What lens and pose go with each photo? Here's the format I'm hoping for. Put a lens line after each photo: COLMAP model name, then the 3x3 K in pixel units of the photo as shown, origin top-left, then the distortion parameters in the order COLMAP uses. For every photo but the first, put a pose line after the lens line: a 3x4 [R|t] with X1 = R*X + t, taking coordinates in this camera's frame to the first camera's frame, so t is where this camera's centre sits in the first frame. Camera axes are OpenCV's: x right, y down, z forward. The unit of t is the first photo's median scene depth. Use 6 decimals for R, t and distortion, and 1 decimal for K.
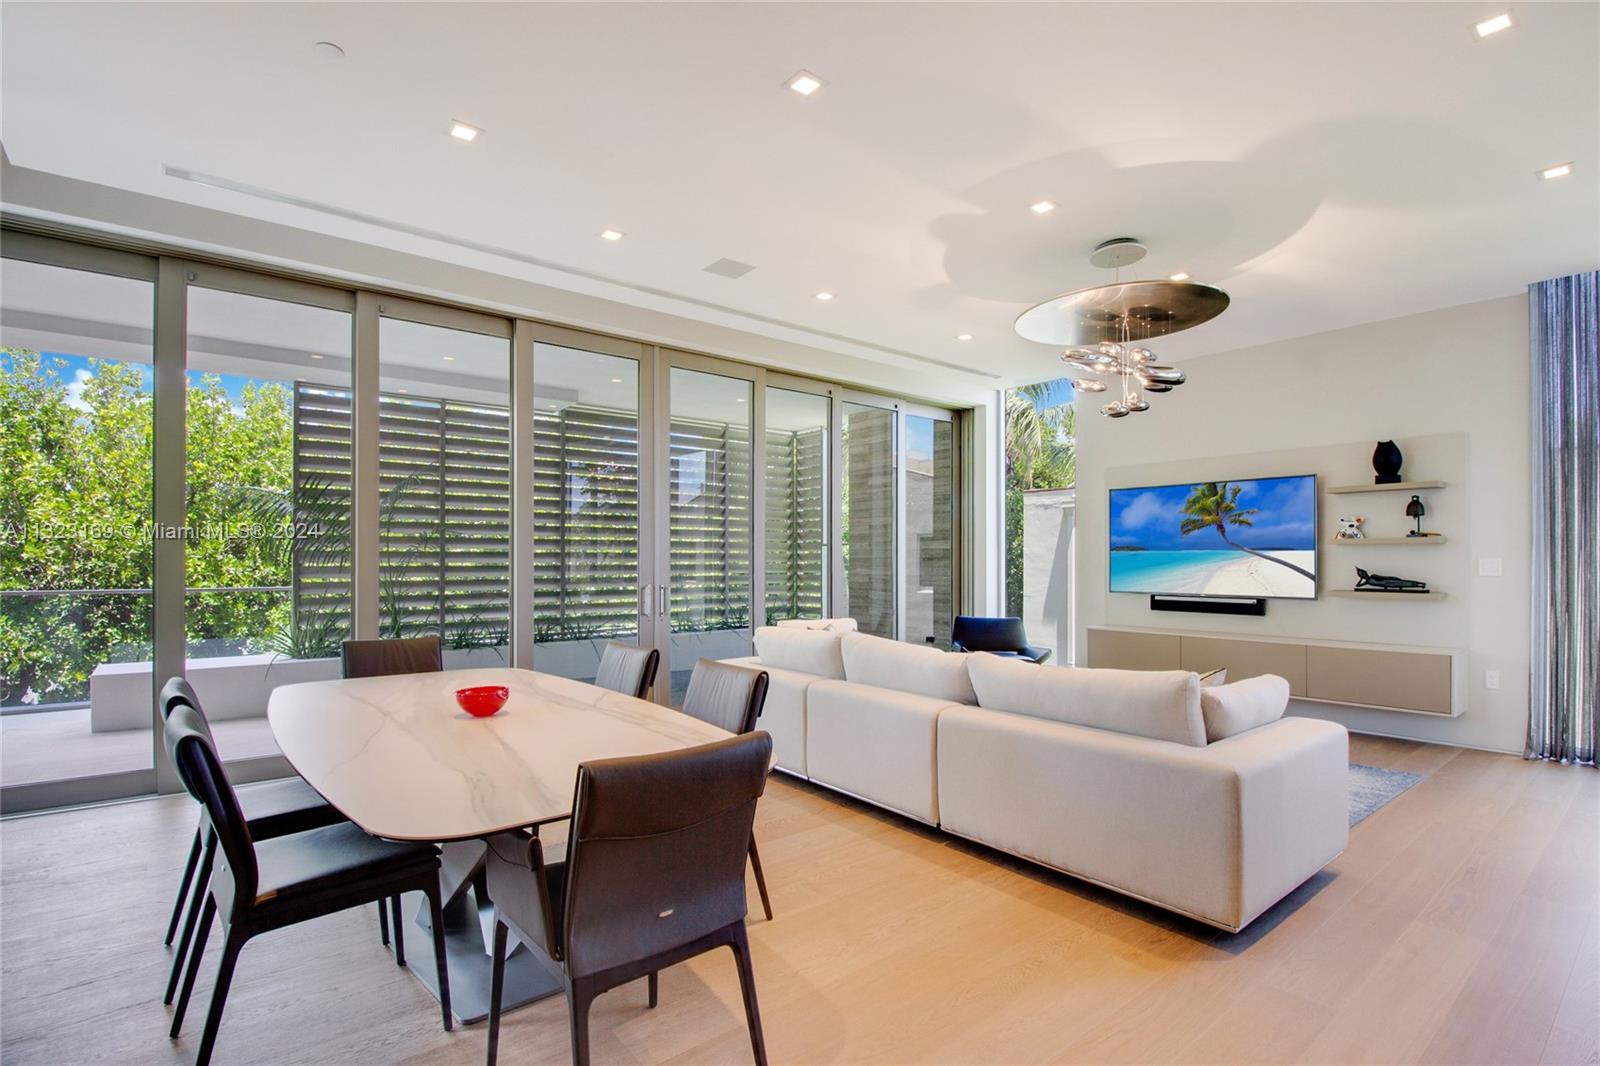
lens RADIAL K [[767.1, 0, 808.1], [0, 767.1, 562.6], [0, 0, 1]] dist [0.001312, -0.012340]
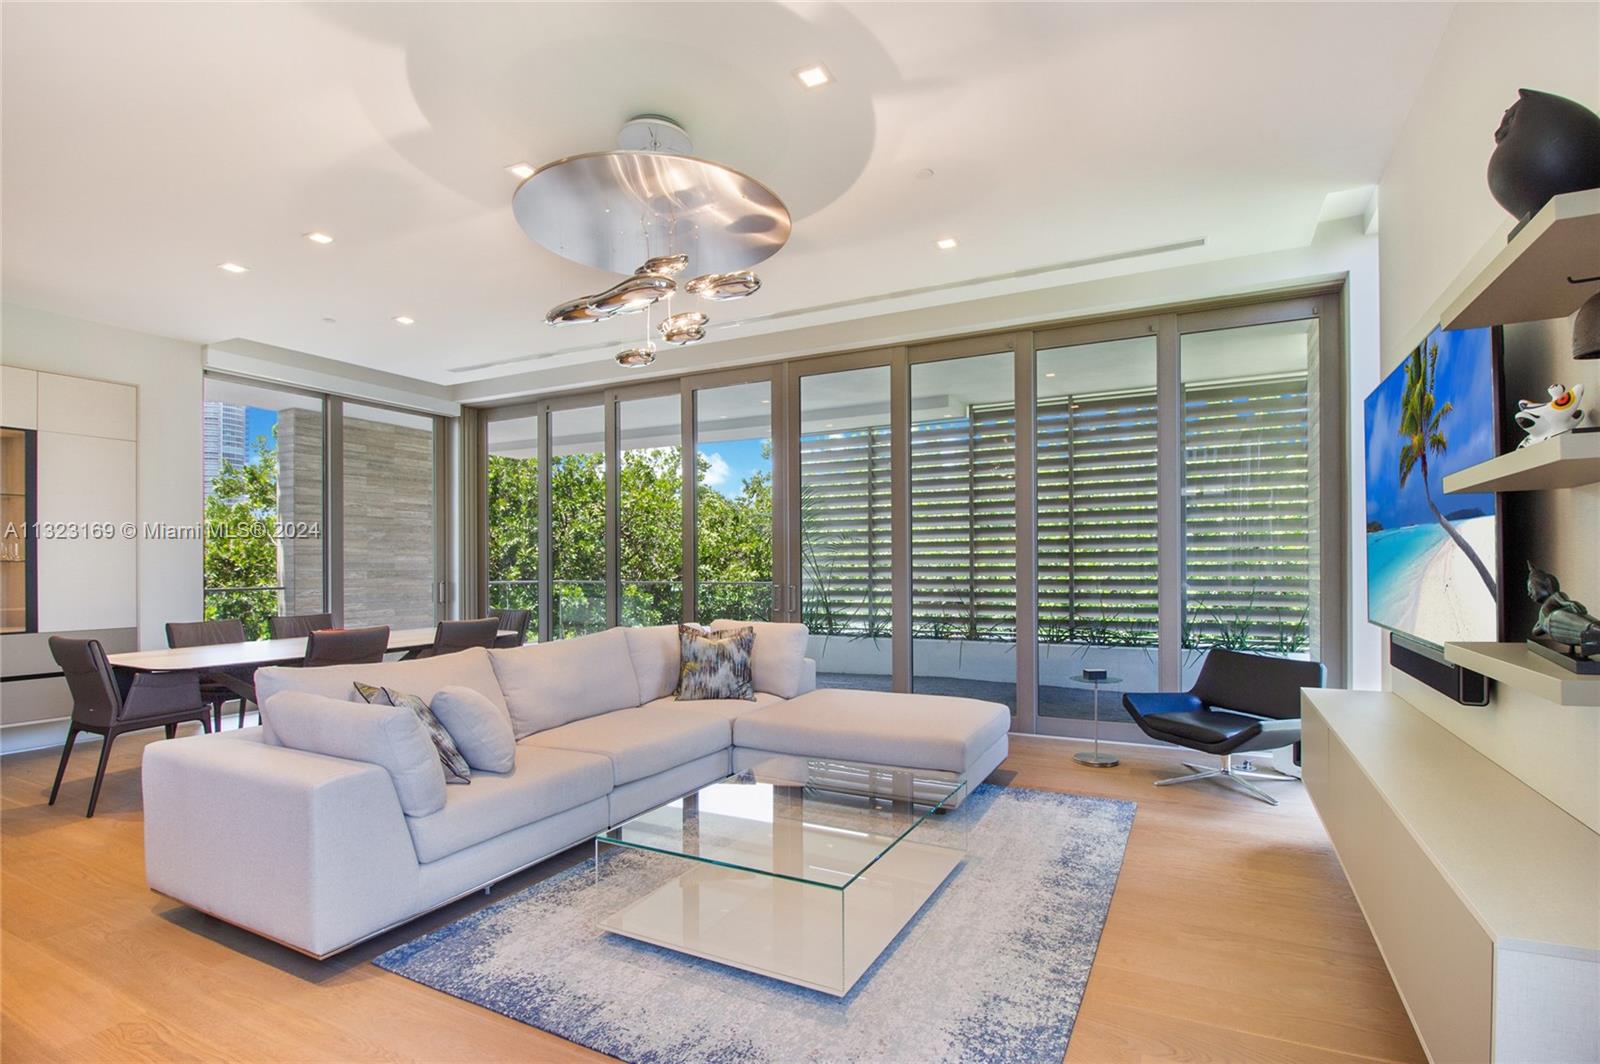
lens RADIAL K [[781.1, 0, 820.2], [0, 781.1, 556.5], [0, 0, 1]] dist [-0.017574, -0.000433]
pose [[0.408390, -0.014727, -0.912689, 0.760353], [0.003674, 0.999888, -0.014490, 0.006182], [0.912800, 0.002564, 0.408398, 0.558846]]
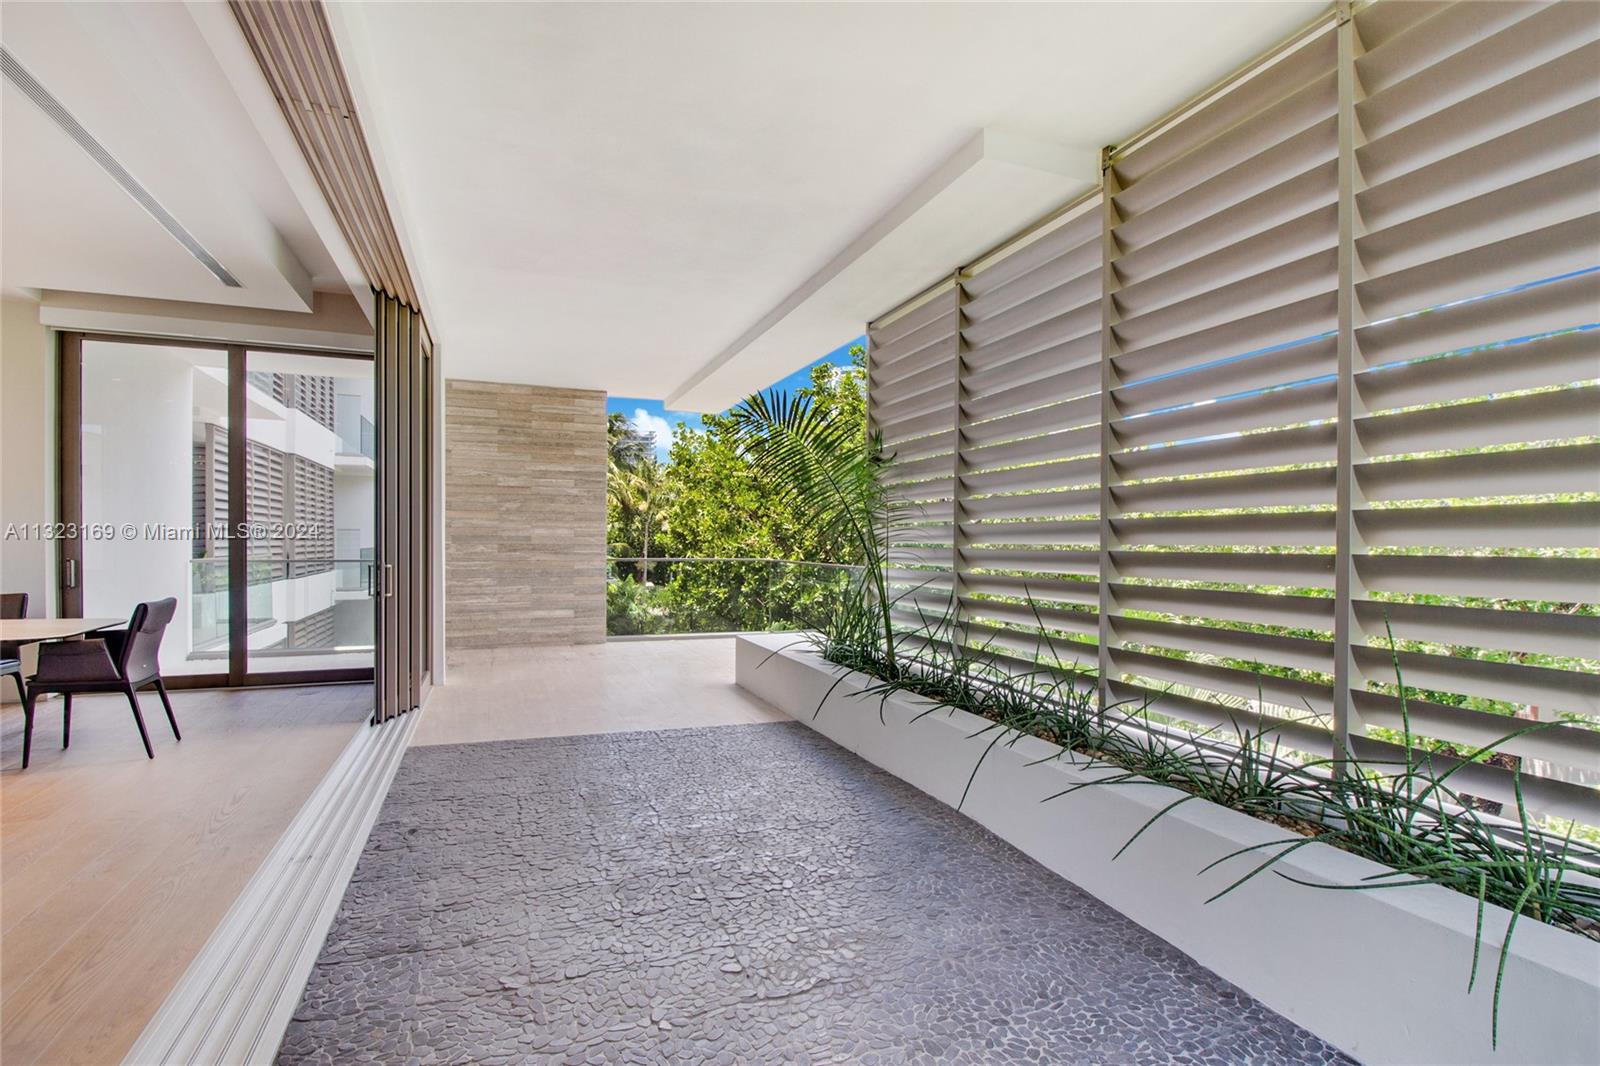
lens RADIAL K [[749.3, 0, 800.0], [0, 749.3, 533.0], [0, 0, 1]] dist [0.001658, -0.012016]
pose [[-0.295179, -0.017657, -0.955279, 0.132400], [-0.002613, 0.999840, -0.017673, 0.011400], [0.955438, -0.002720, -0.295178, 1.329648]]
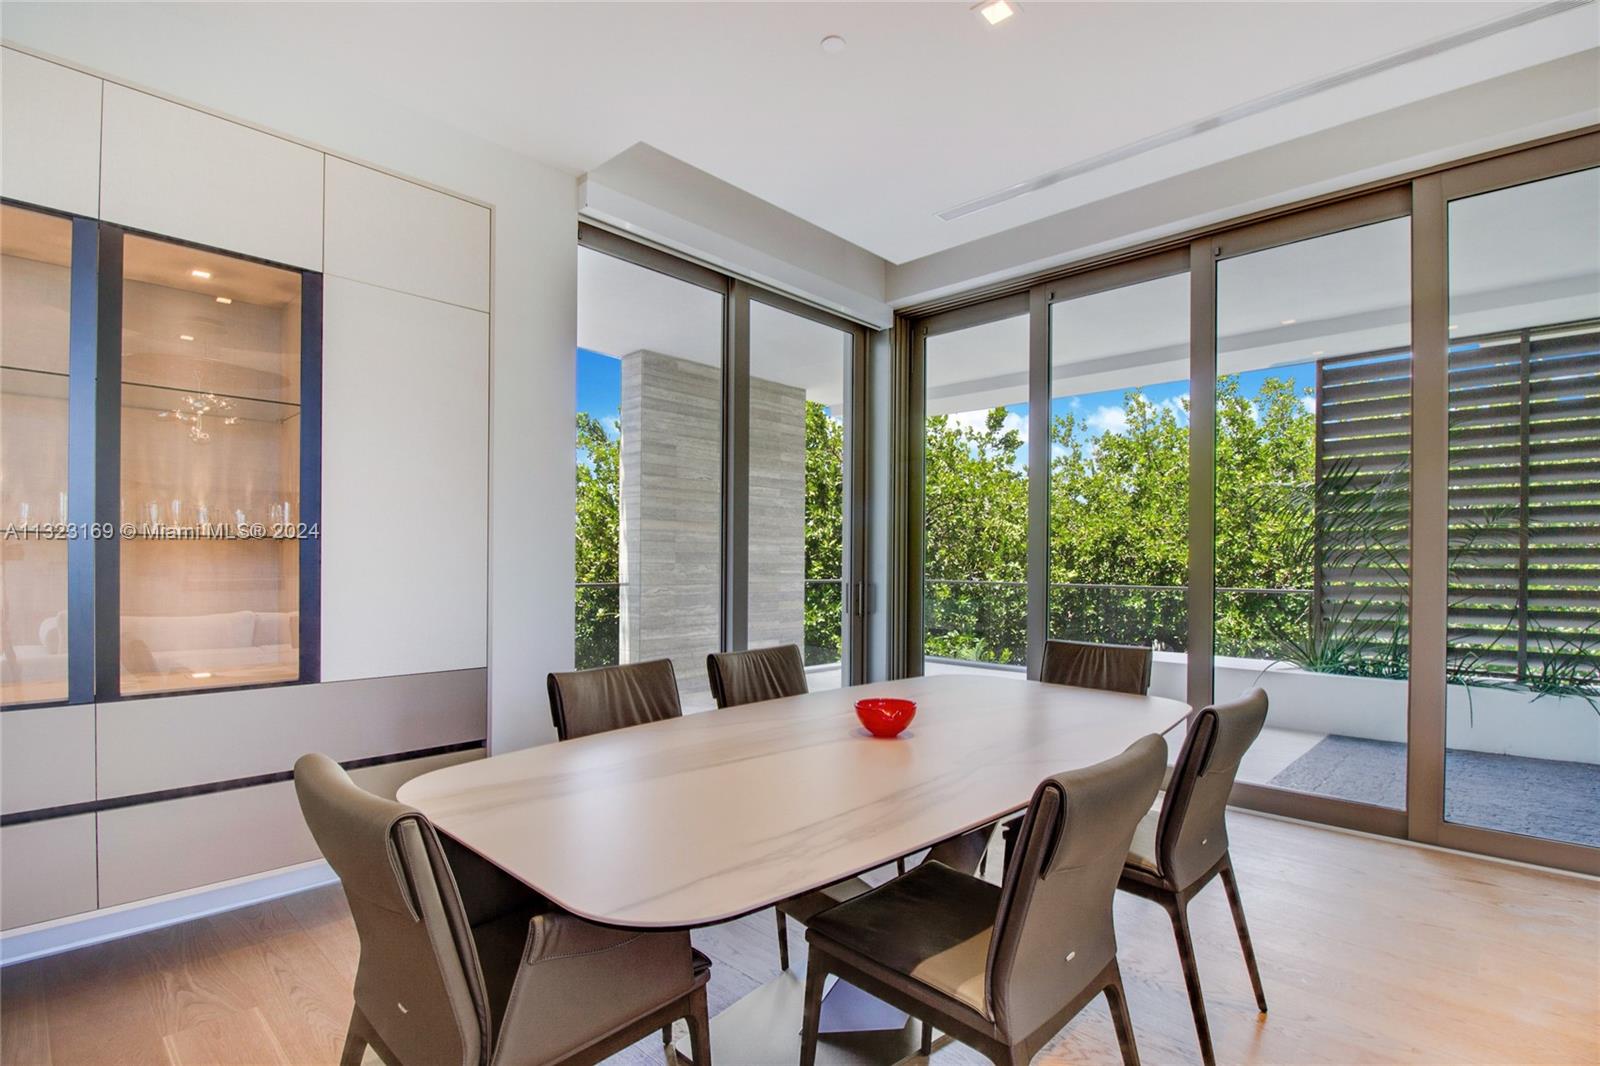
lens RADIAL K [[767.1, 0, 808.1], [0, 767.1, 562.6], [0, 0, 1]] dist [0.001312, -0.012340]
pose [[0.128042, -0.000299, -0.991769, 0.156361], [-0.010694, 0.999941, -0.001682, 0.008113], [0.991711, 0.010821, 0.128031, 0.350273]]
